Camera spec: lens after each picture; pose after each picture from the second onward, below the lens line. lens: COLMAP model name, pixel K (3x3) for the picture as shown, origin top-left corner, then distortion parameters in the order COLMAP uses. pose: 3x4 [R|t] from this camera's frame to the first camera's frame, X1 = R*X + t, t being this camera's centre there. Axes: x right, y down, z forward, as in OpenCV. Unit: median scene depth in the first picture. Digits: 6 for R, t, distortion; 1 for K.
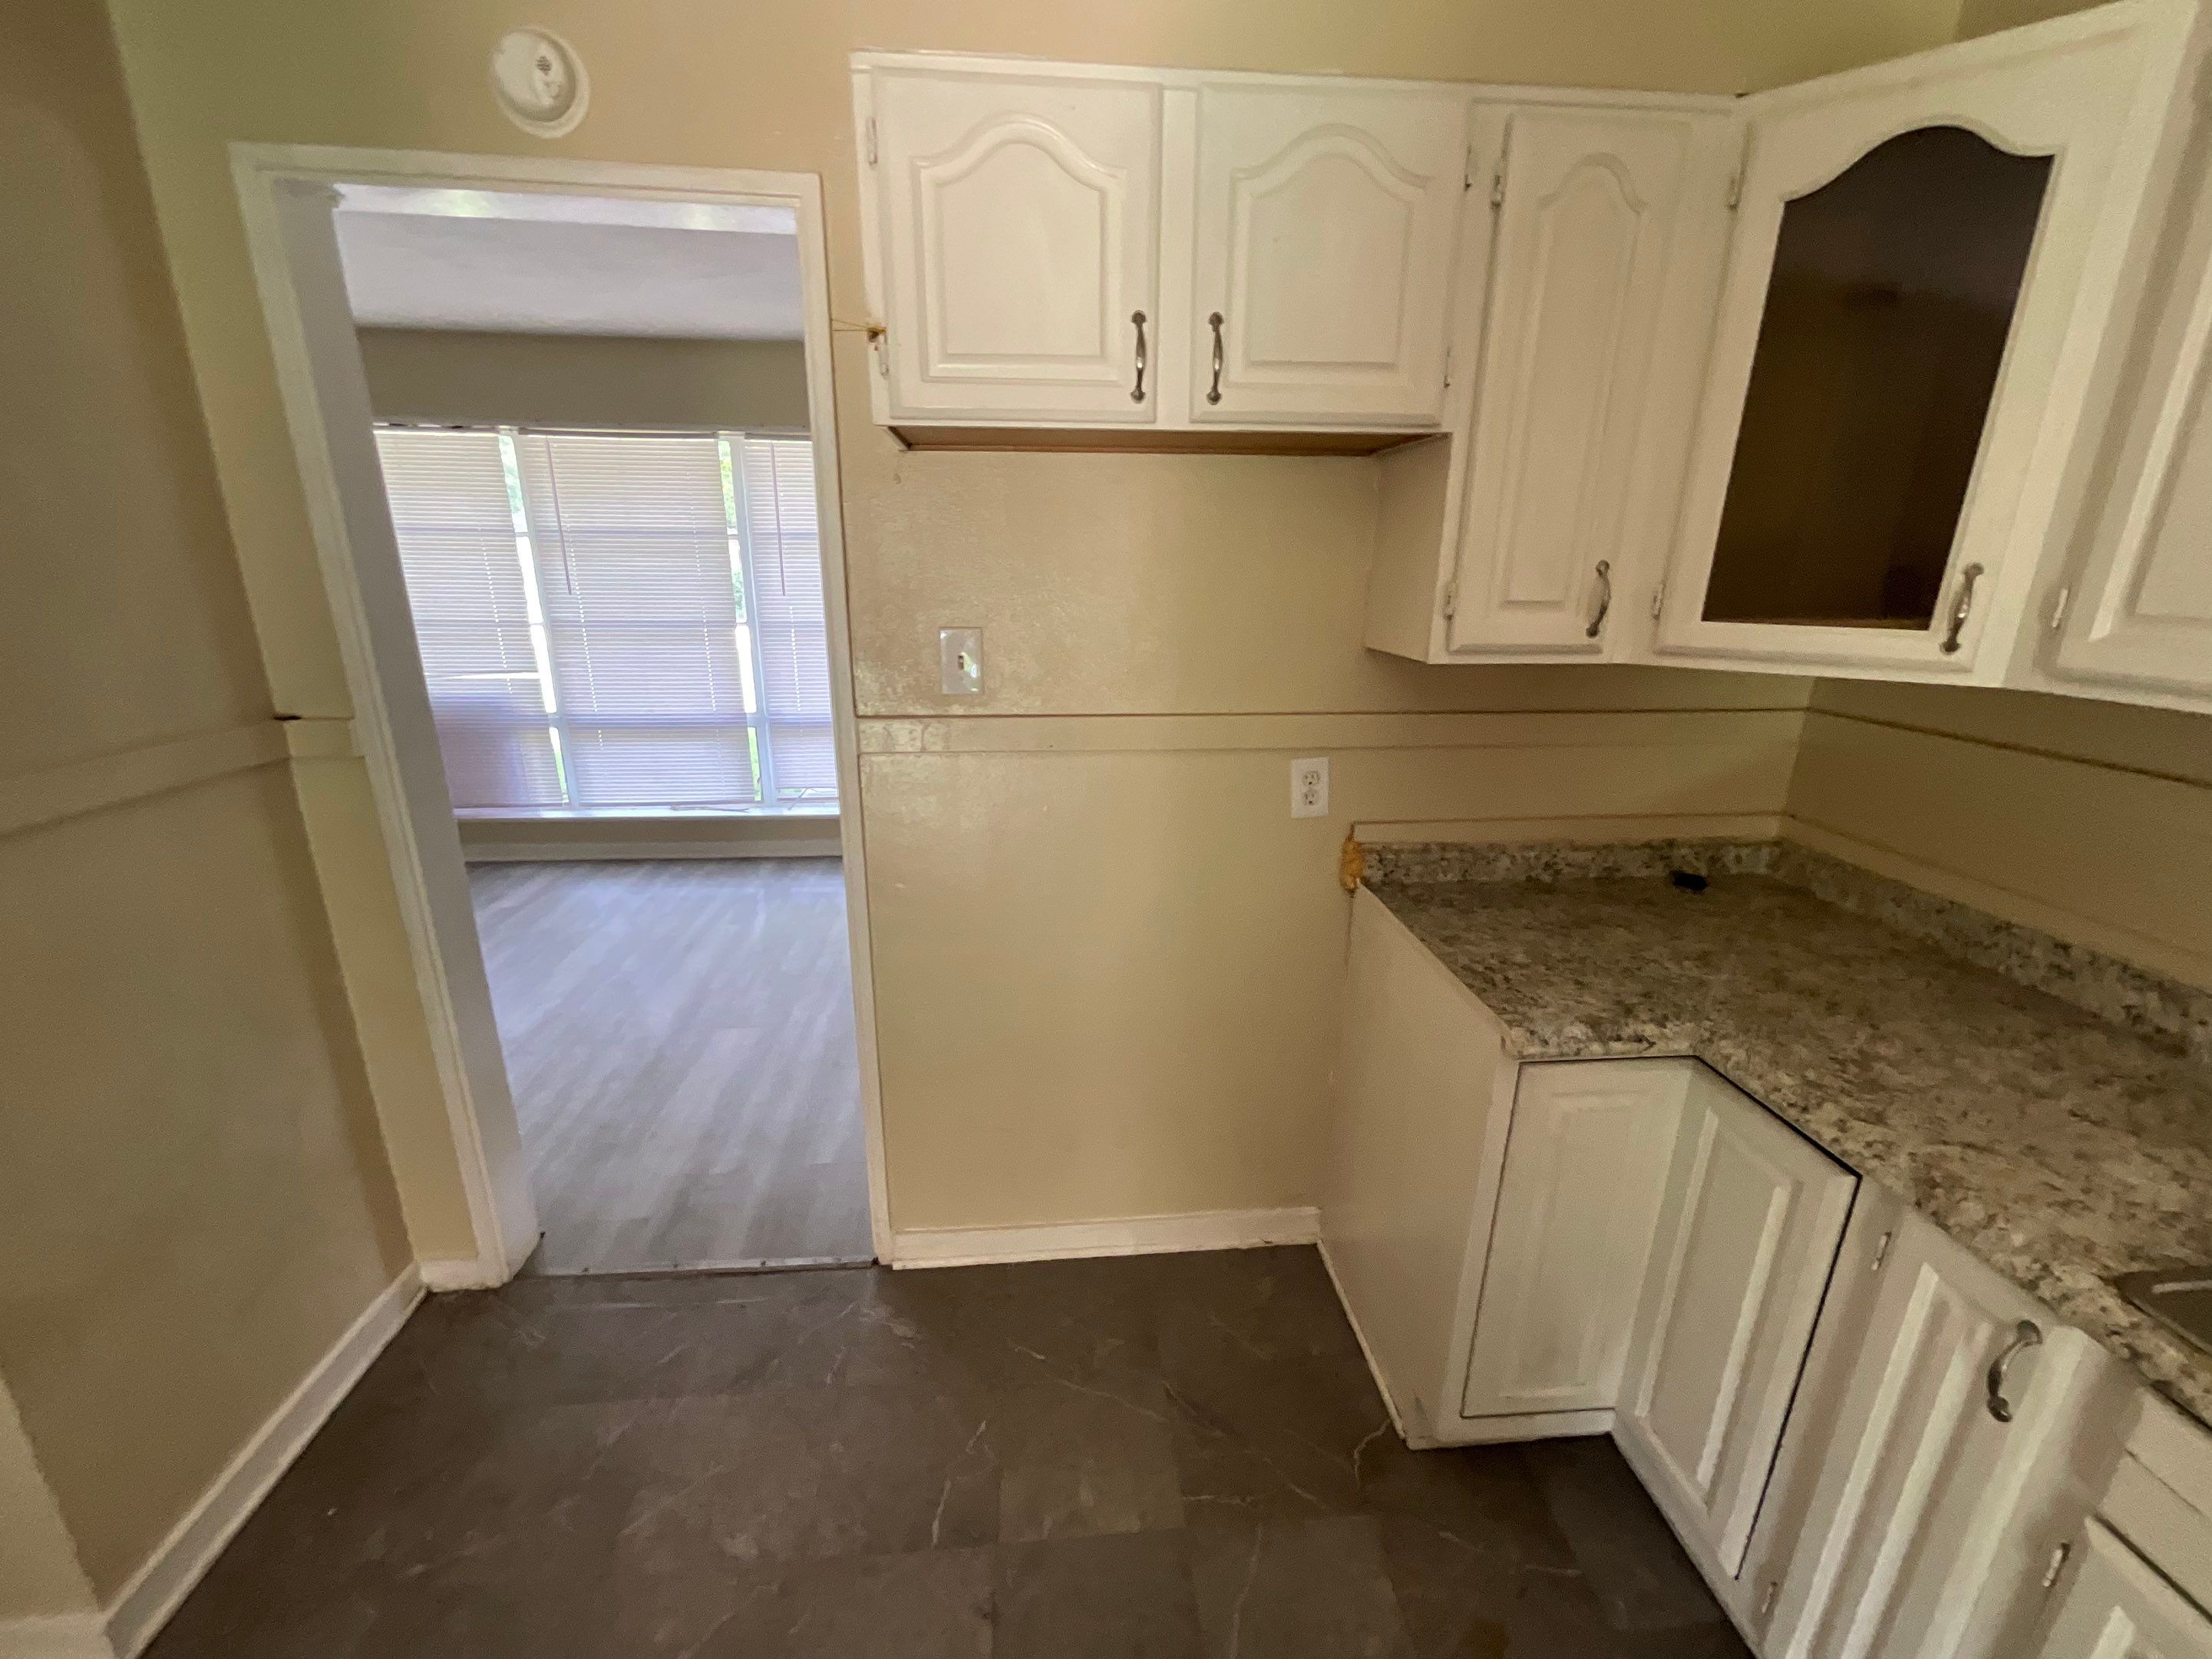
lens RADIAL K [[909.2, 0, 1112.7], [0, 909.2, 825.3], [0, 0, 1]] dist [0.007836, -0.000482]
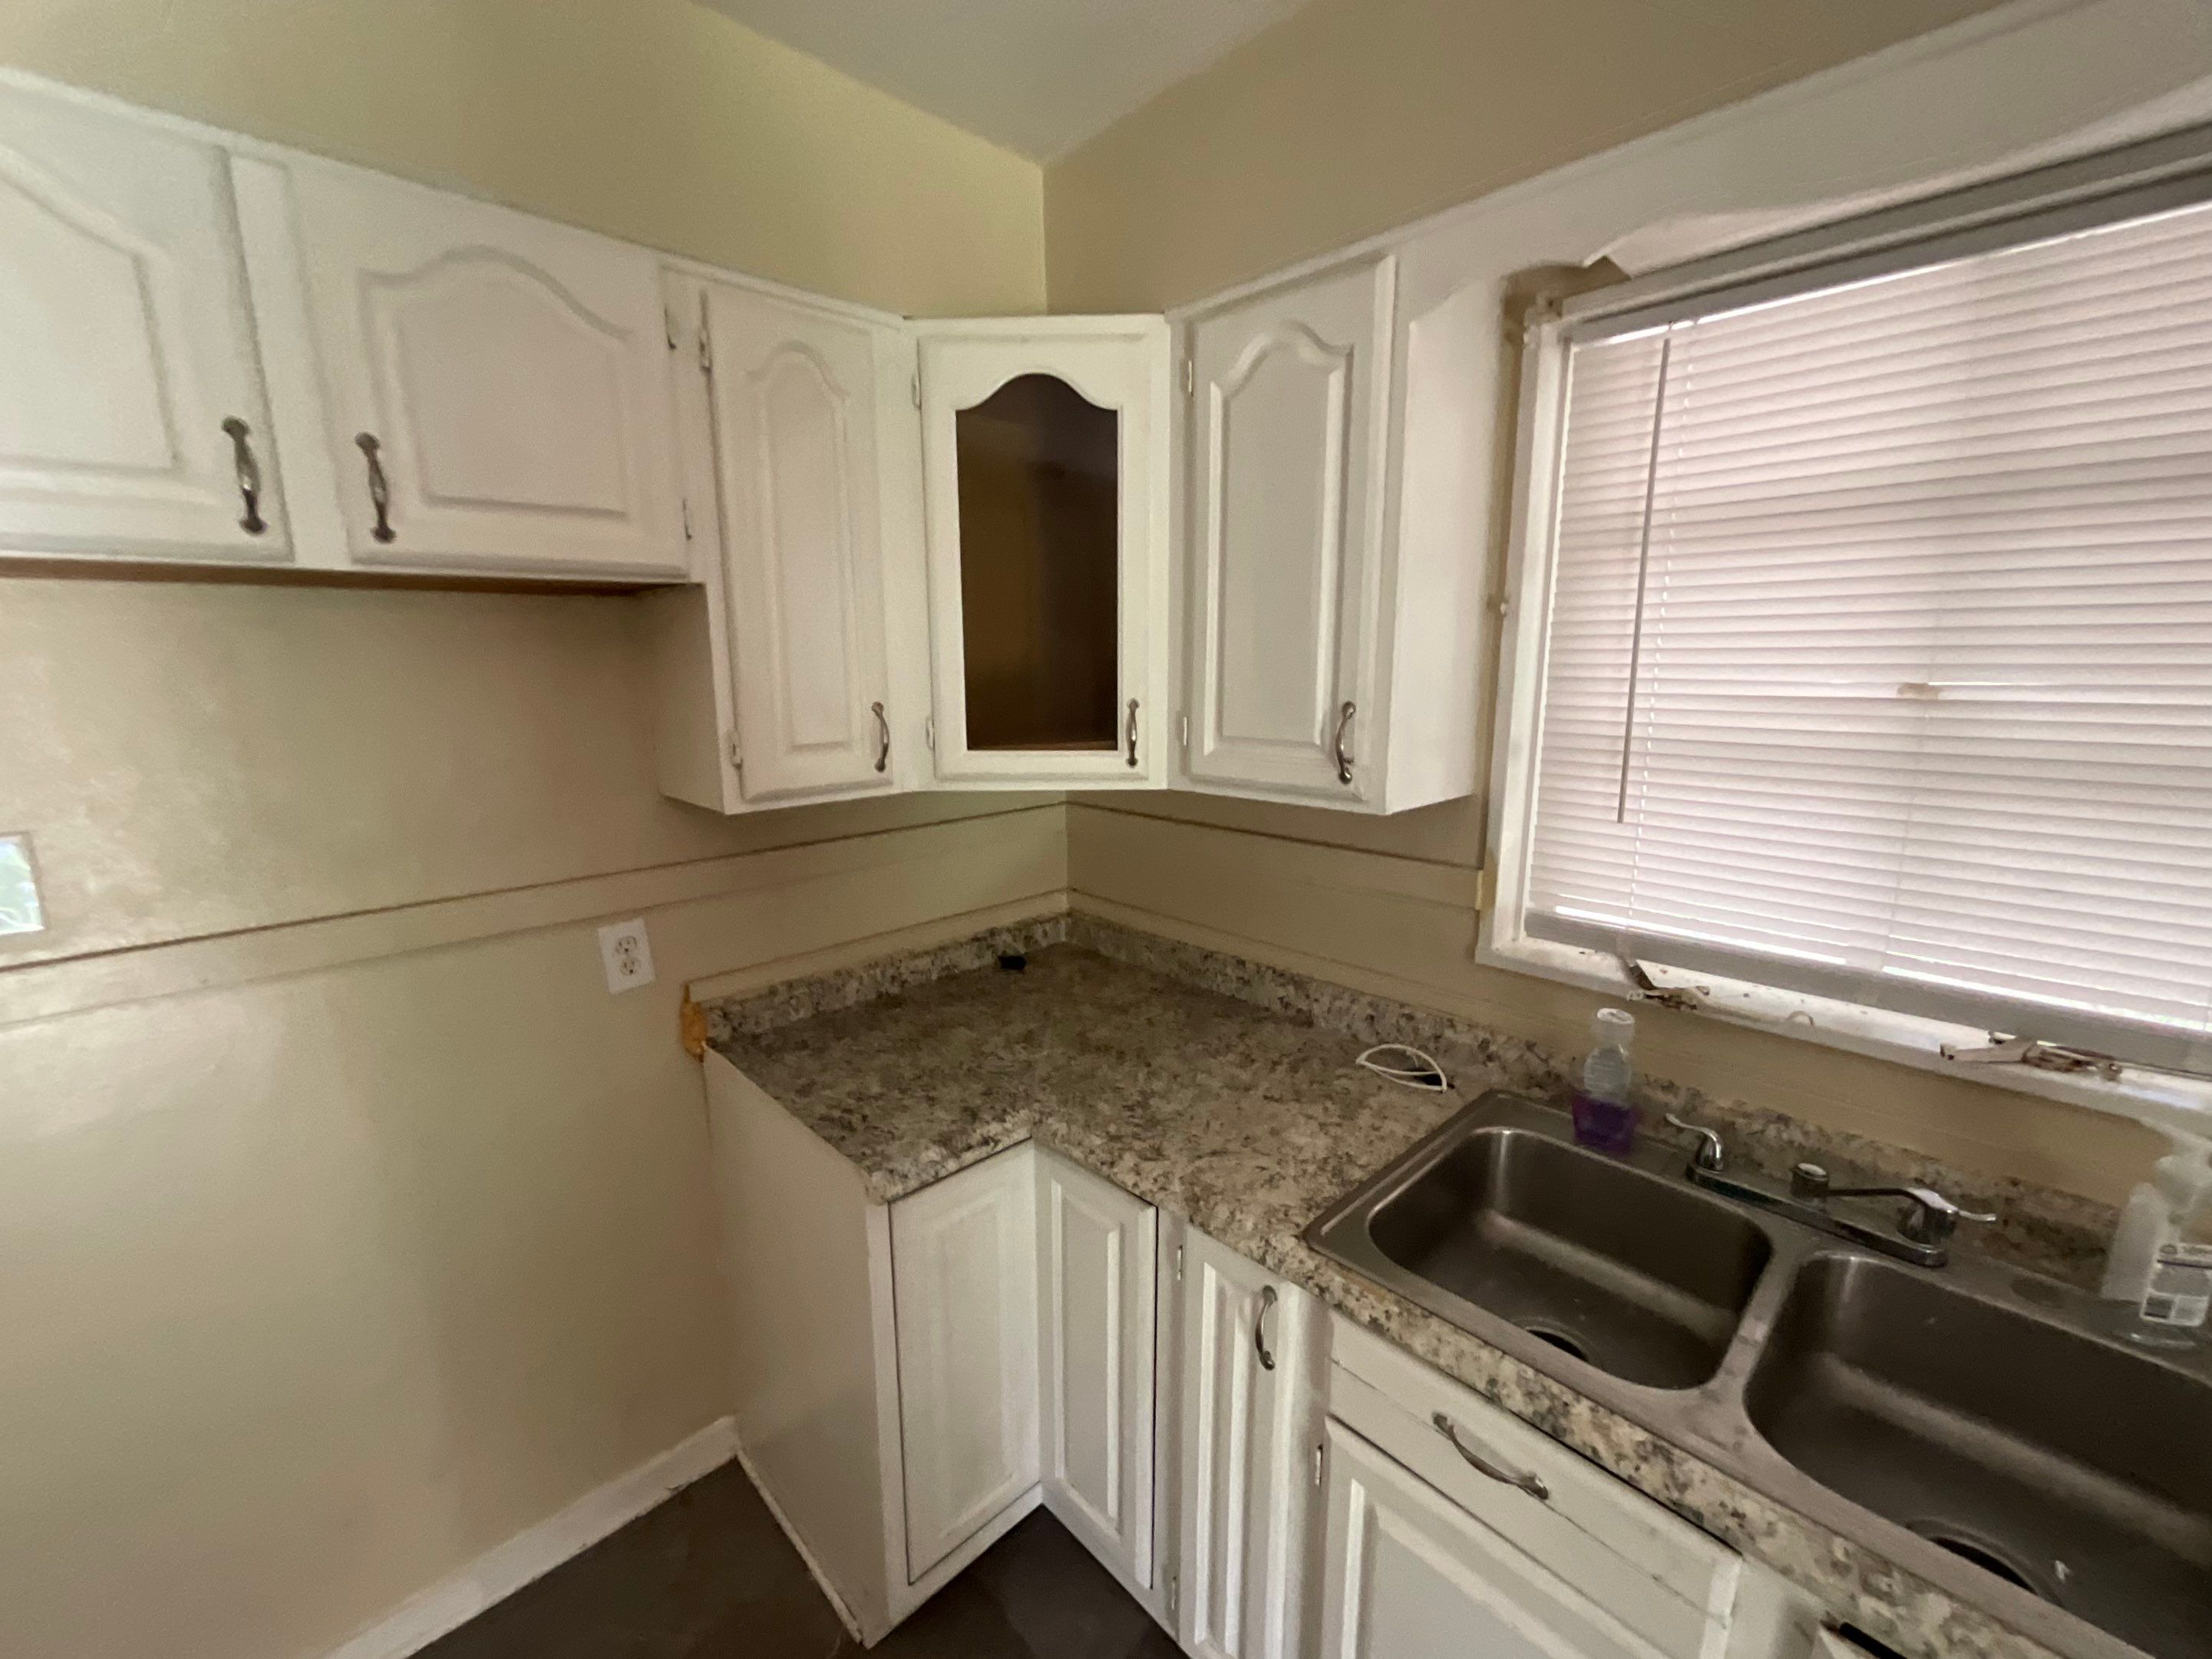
lens RADIAL K [[909.2, 0, 1097.5], [0, 909.2, 825.6], [0, 0, 1]] dist [0.007836, -0.000482]
pose [[0.787740, -0.128442, 0.602469, 0.084556], [0.190829, 0.980791, -0.040415, -0.059033], [-0.585705, 0.146805, 0.797118, 0.018495]]
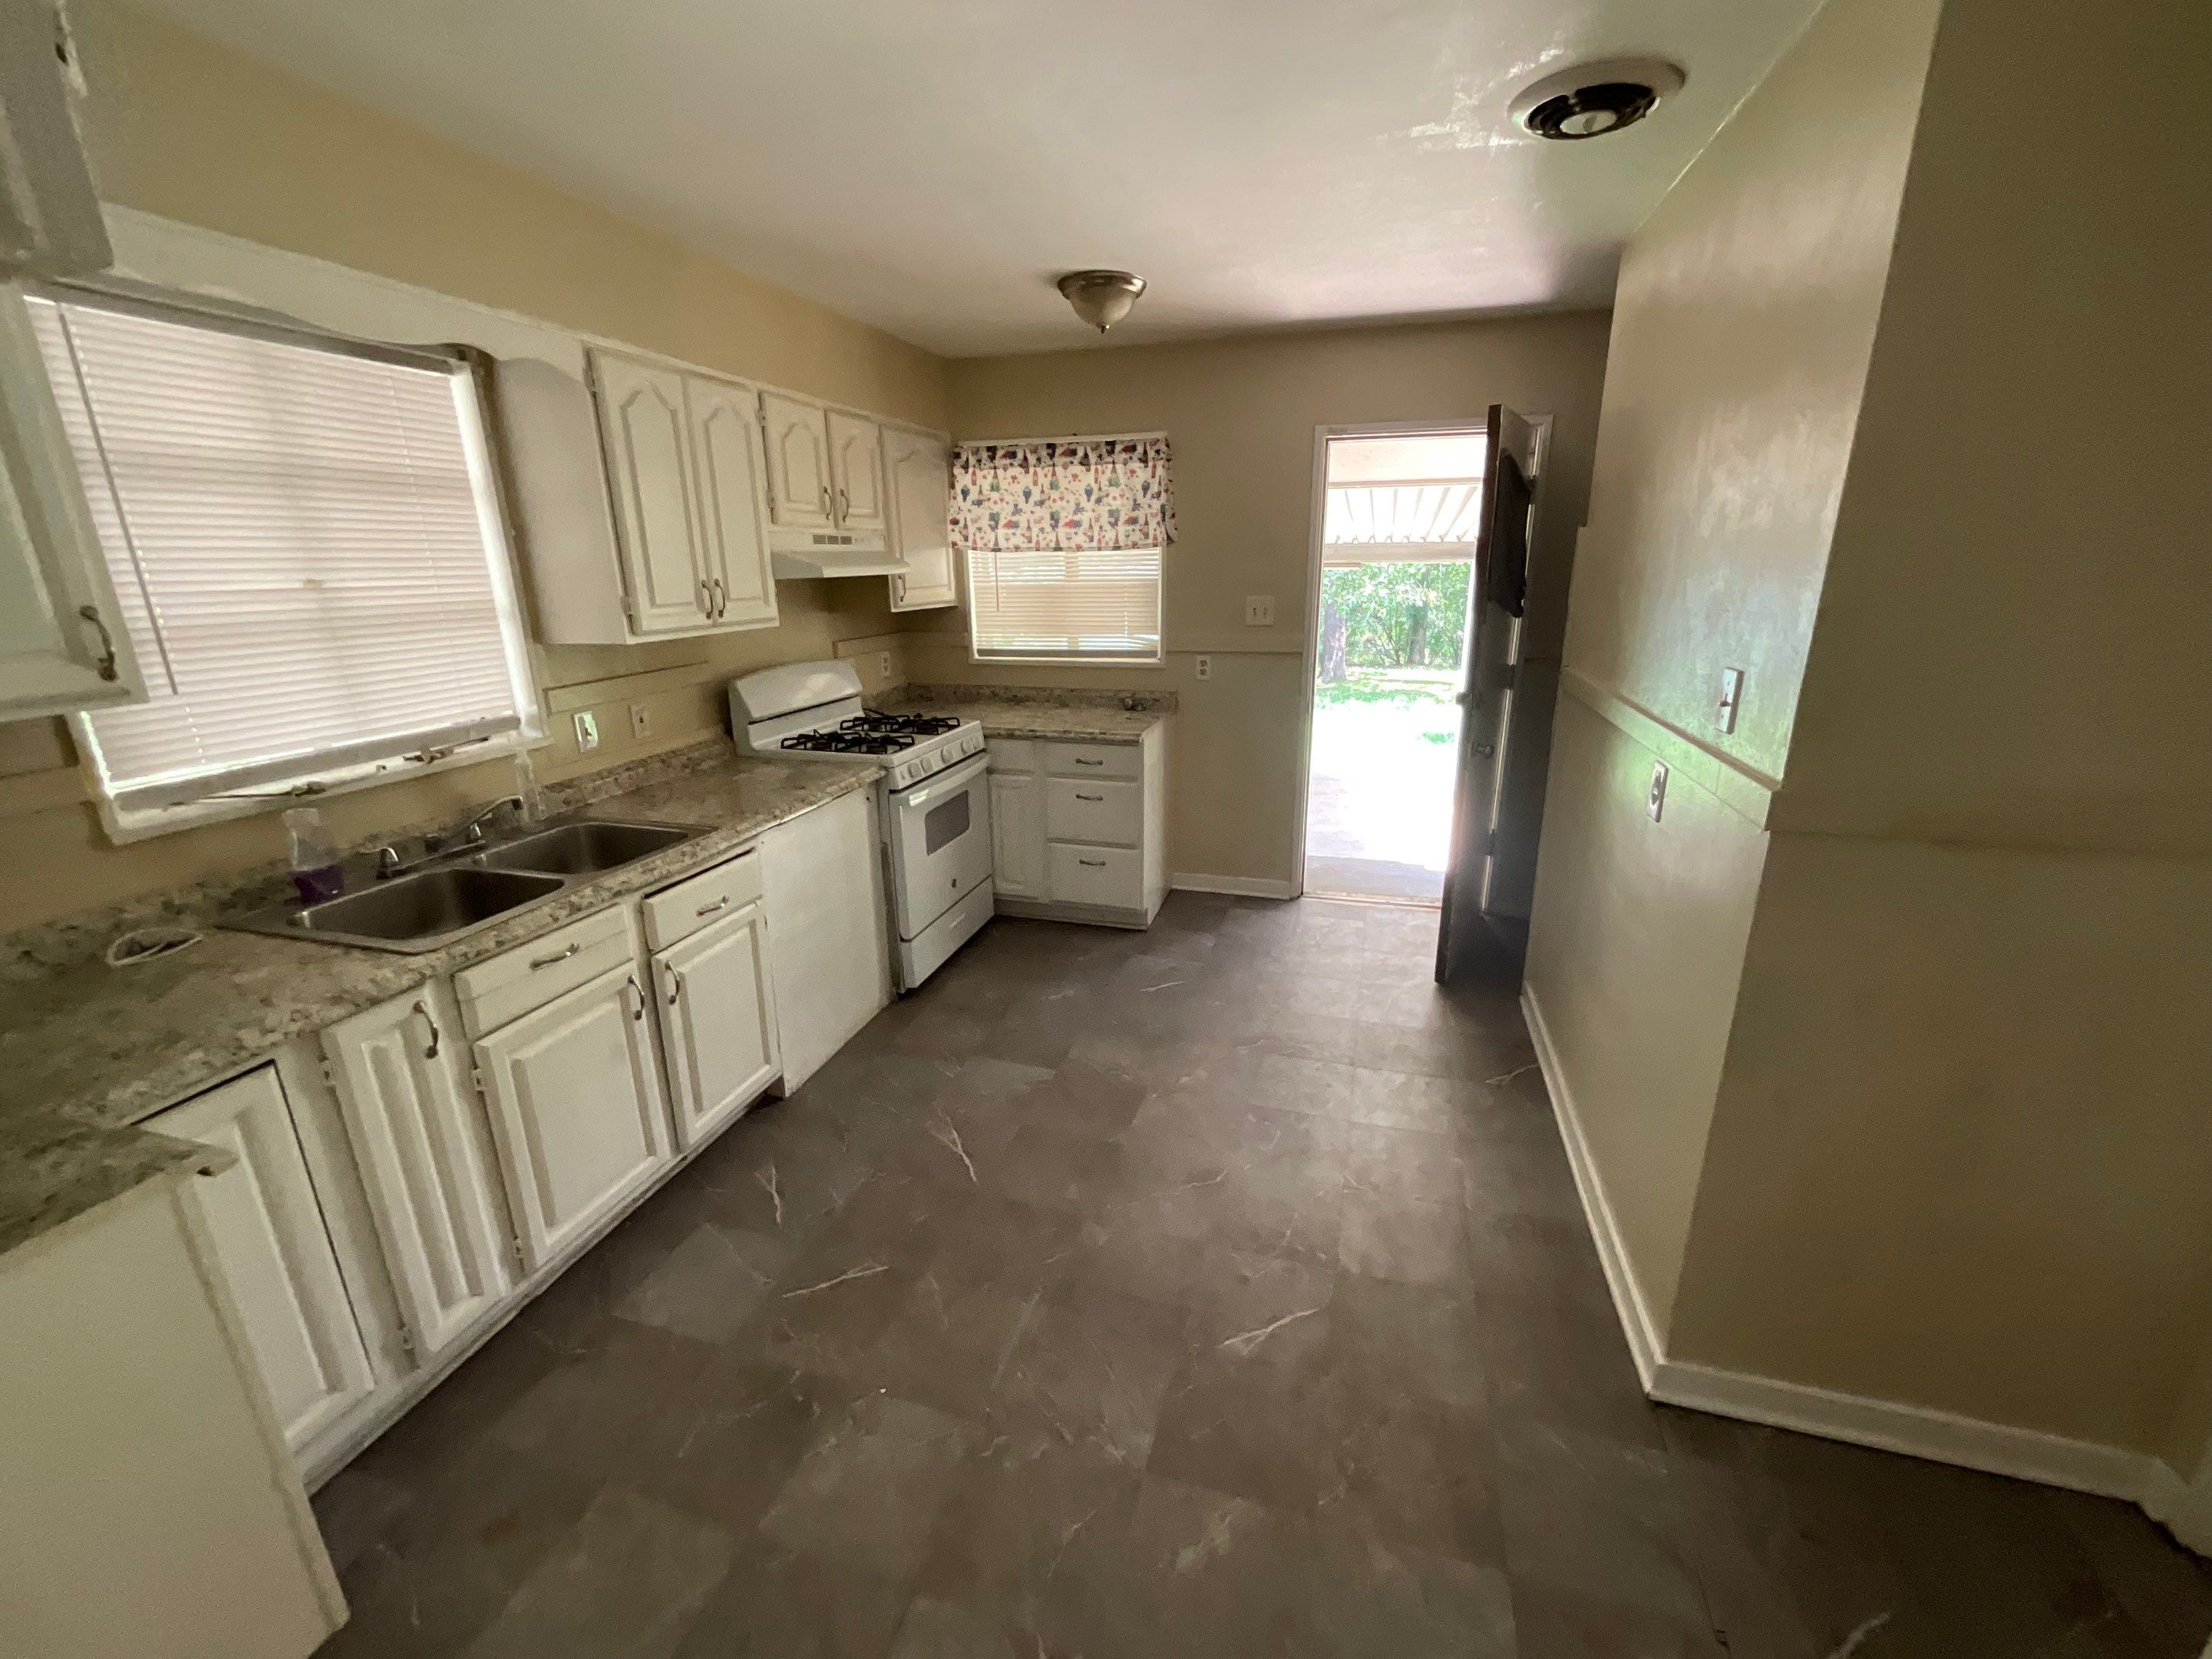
lens RADIAL K [[909.2, 0, 1111.4], [0, 909.2, 829.5], [0, 0, 1]] dist [0.007836, -0.000482]
pose [[-0.924768, -0.107363, 0.365072, -0.649002], [0.113742, 0.837526, 0.534428, -0.401146], [-0.363135, 0.535746, -0.762305, 1.164087]]
